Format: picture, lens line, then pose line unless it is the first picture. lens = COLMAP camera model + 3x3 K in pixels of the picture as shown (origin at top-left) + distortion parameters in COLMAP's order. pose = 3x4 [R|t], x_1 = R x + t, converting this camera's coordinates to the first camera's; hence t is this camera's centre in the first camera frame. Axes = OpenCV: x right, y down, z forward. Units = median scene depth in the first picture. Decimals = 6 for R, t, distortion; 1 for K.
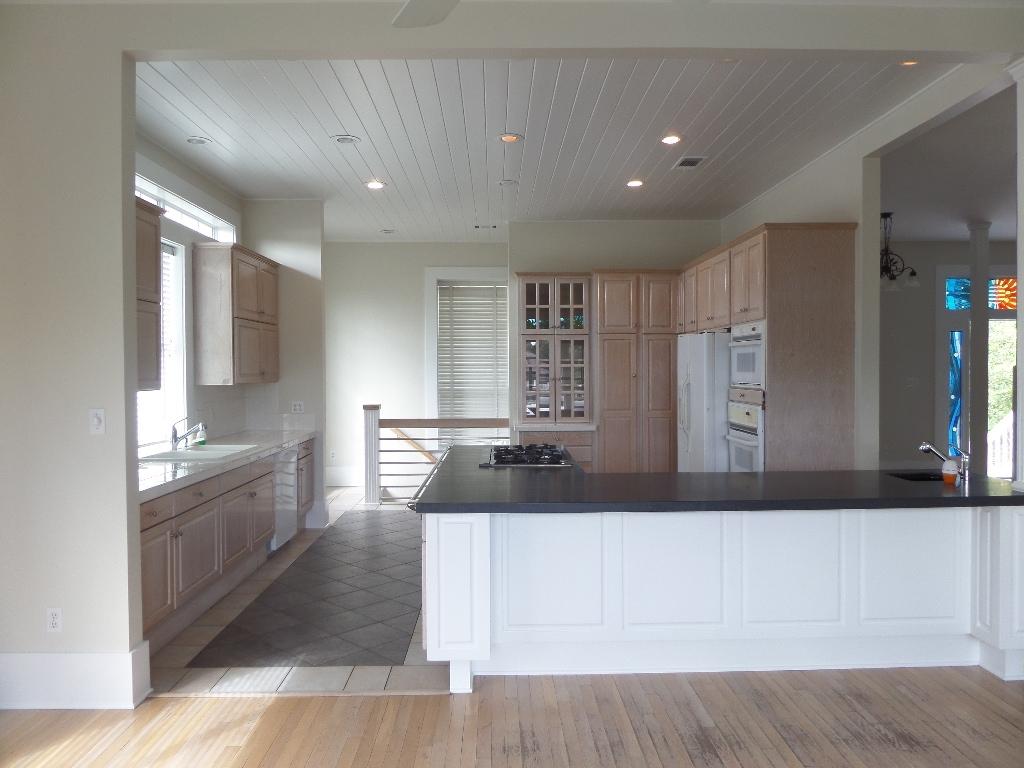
lens RADIAL K [[739.8, 0, 512.0], [0, 739.8, 384.0], [0, 0, 1]] dist [-0.008690, -0.008001]
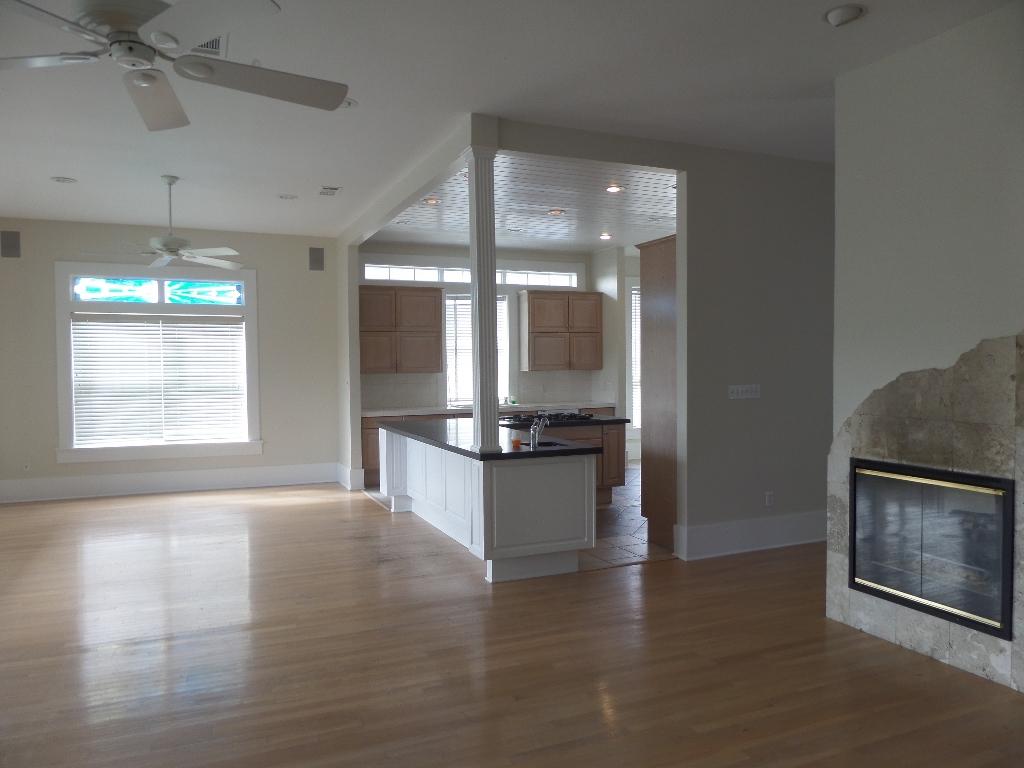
lens RADIAL K [[739.8, 0, 512.0], [0, 739.8, 384.0], [0, 0, 1]] dist [-0.008690, -0.008001]
pose [[0.376091, 0.027161, -0.926185, 0.951739], [-0.013514, 0.999625, 0.023827, -0.007267], [0.926484, 0.003556, 0.376317, 0.231577]]
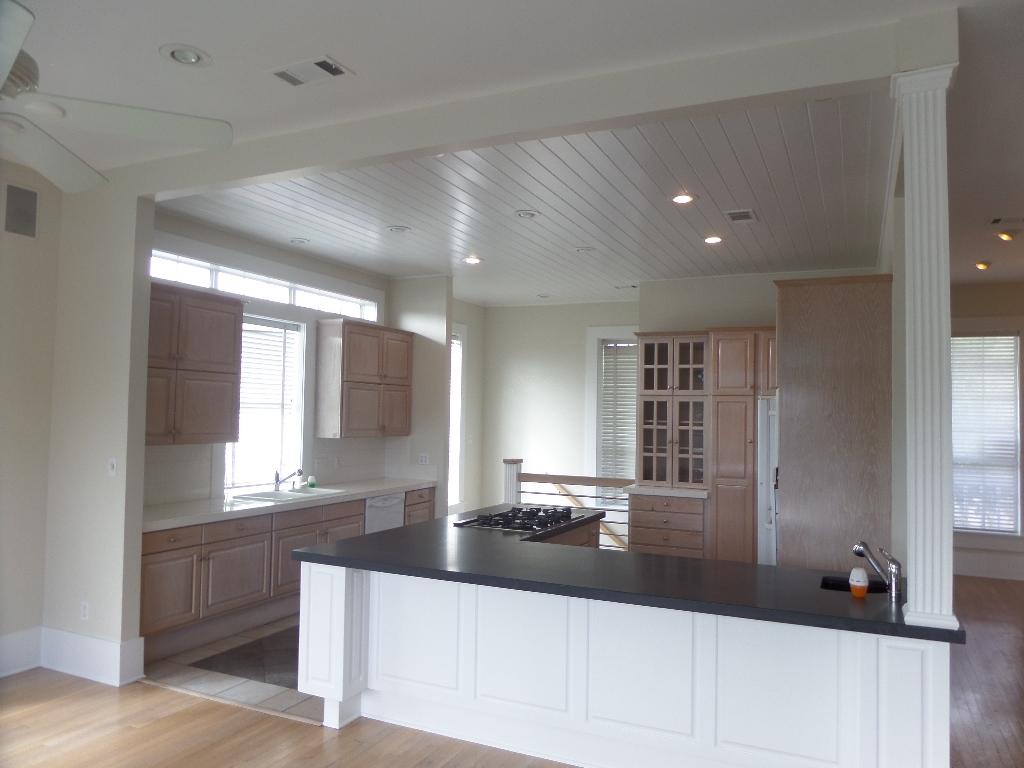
lens RADIAL K [[739.8, 0, 512.0], [0, 739.8, 384.0], [0, 0, 1]] dist [-0.008690, -0.008001]
pose [[0.897613, 0.003731, -0.440768, 0.303765], [-0.032014, 0.997875, -0.056747, -0.020856], [0.439620, 0.065047, 0.895826, 0.040505]]
